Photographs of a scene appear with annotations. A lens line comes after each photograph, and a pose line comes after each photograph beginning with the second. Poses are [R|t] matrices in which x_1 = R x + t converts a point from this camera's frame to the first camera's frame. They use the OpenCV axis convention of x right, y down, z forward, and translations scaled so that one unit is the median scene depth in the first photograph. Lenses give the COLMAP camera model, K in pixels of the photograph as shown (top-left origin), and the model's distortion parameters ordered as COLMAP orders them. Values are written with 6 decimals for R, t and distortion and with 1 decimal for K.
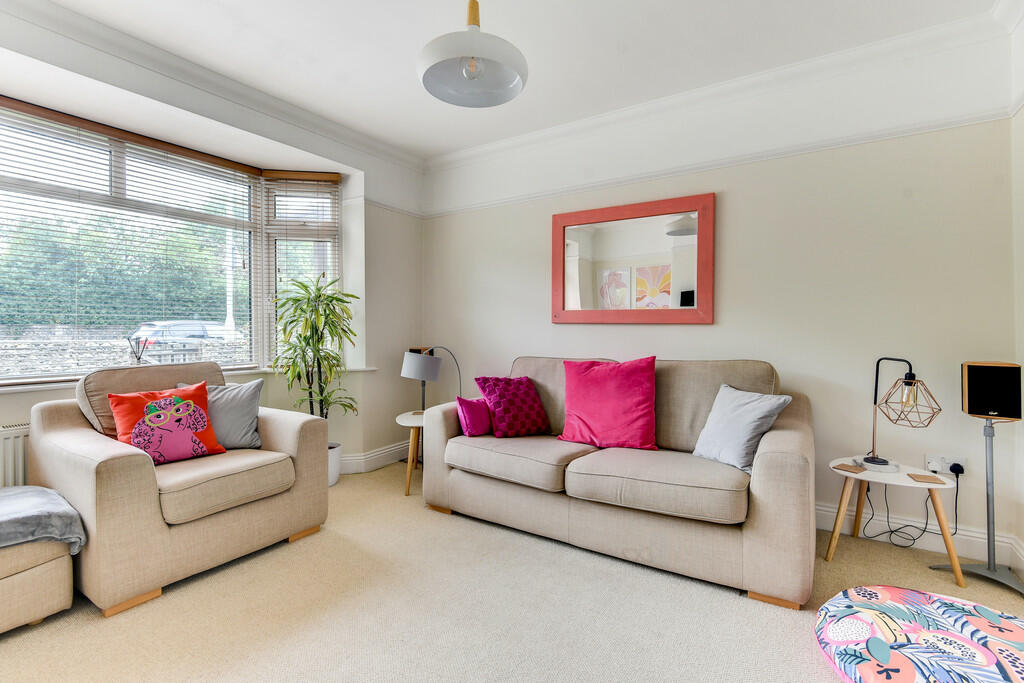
lens RADIAL K [[462.9, 0, 513.2], [0, 462.9, 331.1], [0, 0, 1]] dist [0.001554, -0.000300]
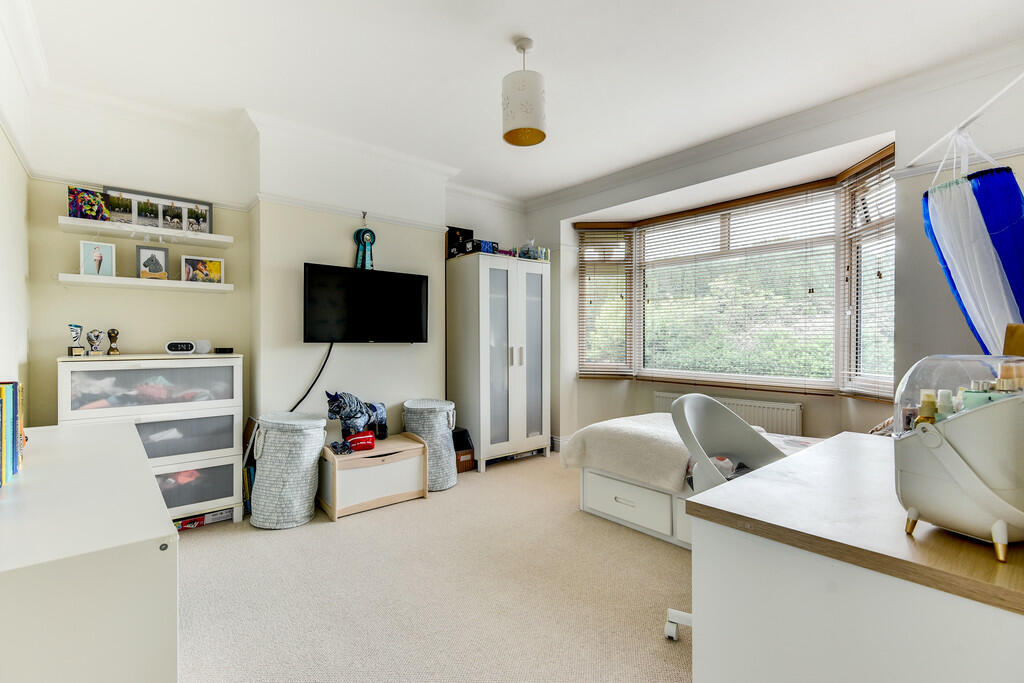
lens RADIAL K [[459.4, 0, 512.0], [0, 459.4, 341.5], [0, 0, 1]] dist [-0.000532, -0.000076]
pose [[-0.298852, -0.003852, -0.954292, 0.708652], [-0.017319, 0.999849, 0.001388, -0.008343], [0.954142, 0.016942, -0.298874, 0.876206]]
